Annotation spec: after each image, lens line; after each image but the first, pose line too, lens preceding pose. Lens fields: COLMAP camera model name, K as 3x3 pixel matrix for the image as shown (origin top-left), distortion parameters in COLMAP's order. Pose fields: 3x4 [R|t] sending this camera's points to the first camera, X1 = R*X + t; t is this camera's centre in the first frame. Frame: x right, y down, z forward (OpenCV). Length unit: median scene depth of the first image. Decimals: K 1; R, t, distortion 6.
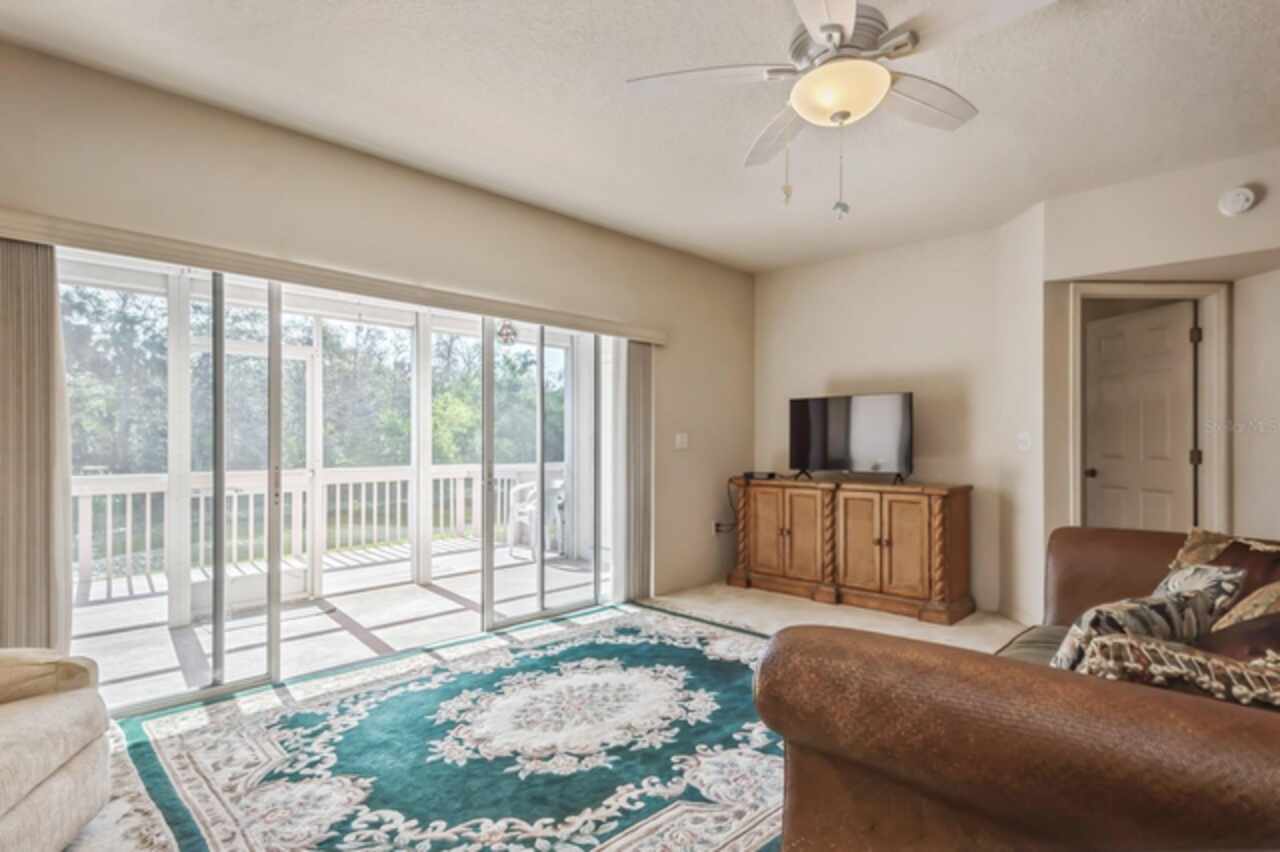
lens RADIAL K [[660.0, 0, 663.2], [0, 660.0, 448.1], [0, 0, 1]] dist [-0.000522, 0.001855]
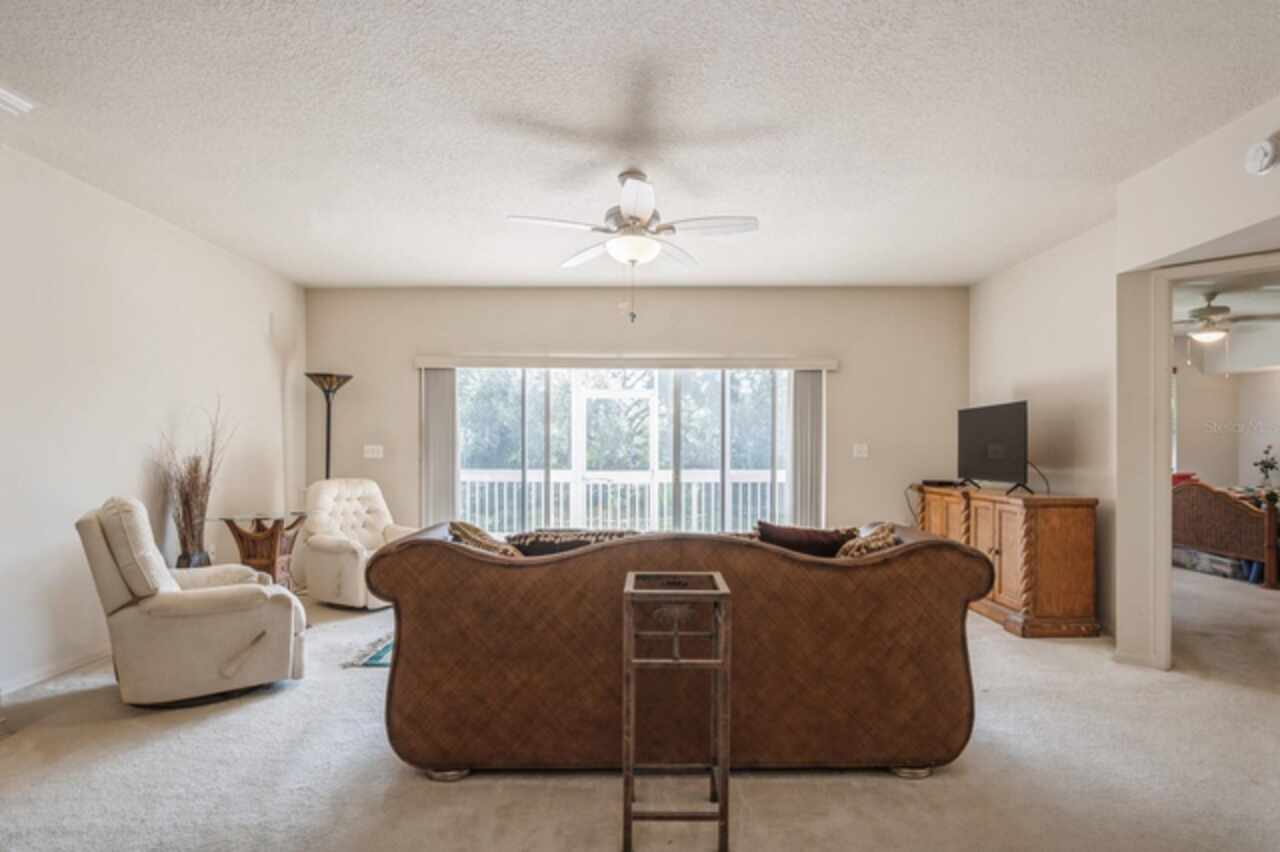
lens RADIAL K [[660.0, 0, 672.9], [0, 660.0, 455.3], [0, 0, 1]] dist [-0.000522, 0.001855]
pose [[0.721917, -0.001059, -0.691979, 0.641141], [0.003311, 0.999993, 0.001925, -0.006795], [0.691972, -0.003681, 0.721915, -0.064353]]
